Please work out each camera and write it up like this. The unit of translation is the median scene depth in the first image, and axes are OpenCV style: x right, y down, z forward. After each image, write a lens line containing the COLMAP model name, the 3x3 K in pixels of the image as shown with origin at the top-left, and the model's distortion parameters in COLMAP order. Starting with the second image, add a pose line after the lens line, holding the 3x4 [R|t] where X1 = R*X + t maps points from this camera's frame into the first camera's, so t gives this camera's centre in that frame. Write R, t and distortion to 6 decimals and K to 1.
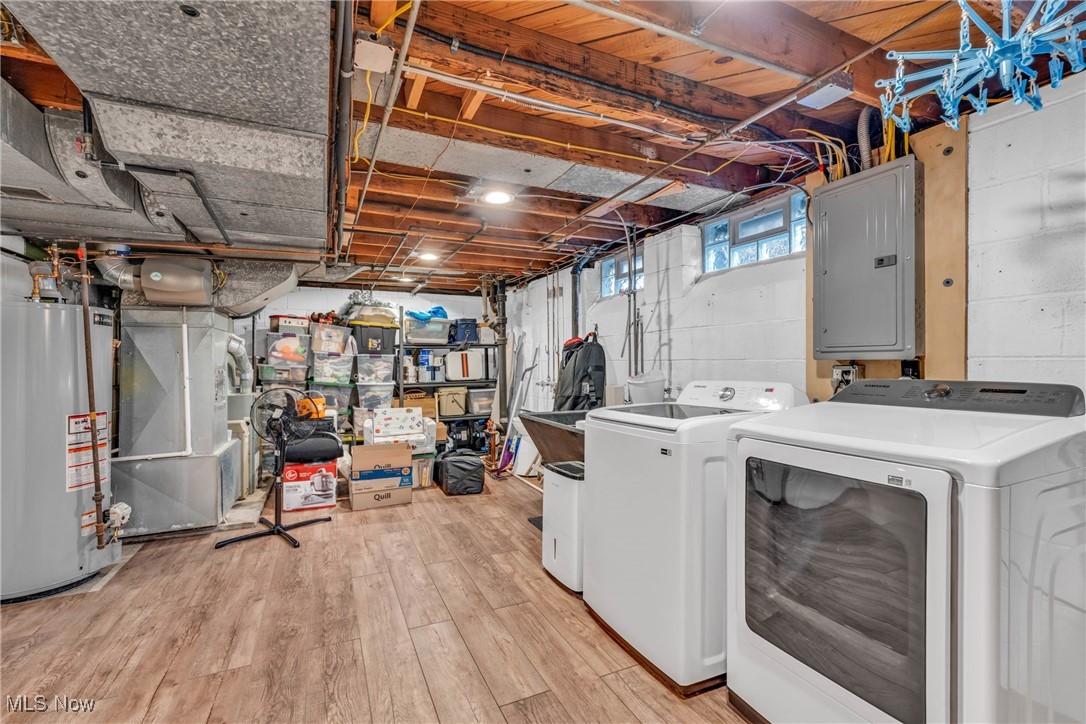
lens RADIAL K [[449.0, 0, 547.7], [0, 449.0, 362.6], [0, 0, 1]] dist [0.002329, 0.000259]
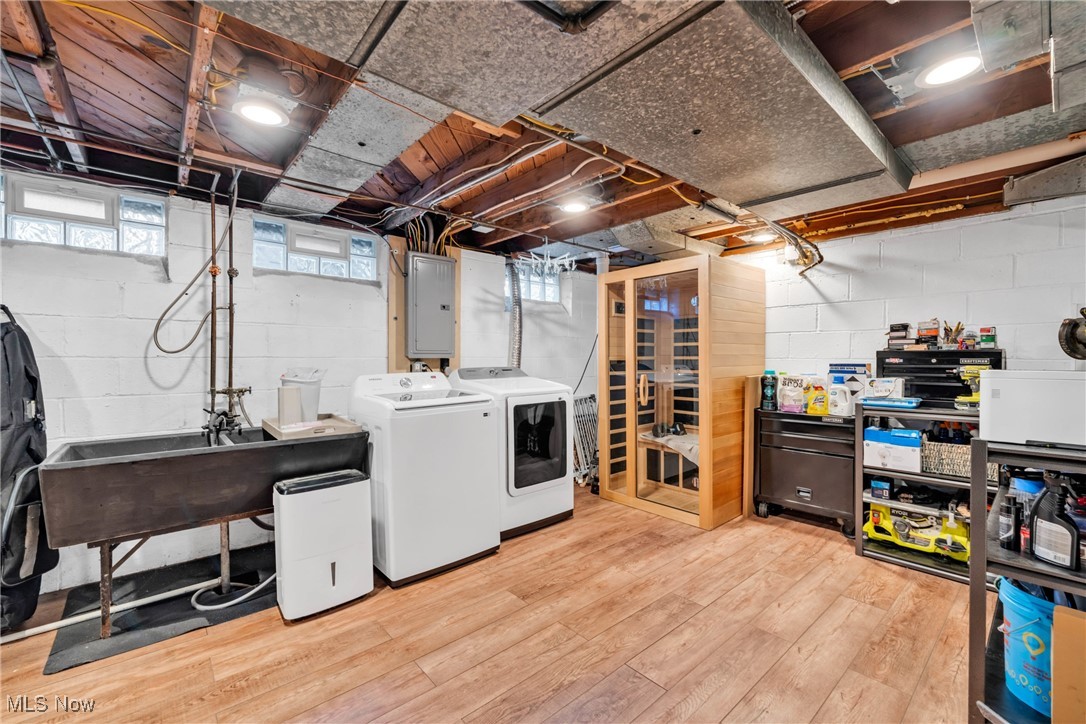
lens RADIAL K [[449.0, 0, 546.3], [0, 449.0, 359.4], [0, 0, 1]] dist [0.002329, 0.000259]
pose [[-0.244486, -0.001238, 0.969652, -1.254271], [0.009350, 0.999950, 0.003634, -0.003896], [-0.969608, 0.009955, -0.244462, 1.087892]]
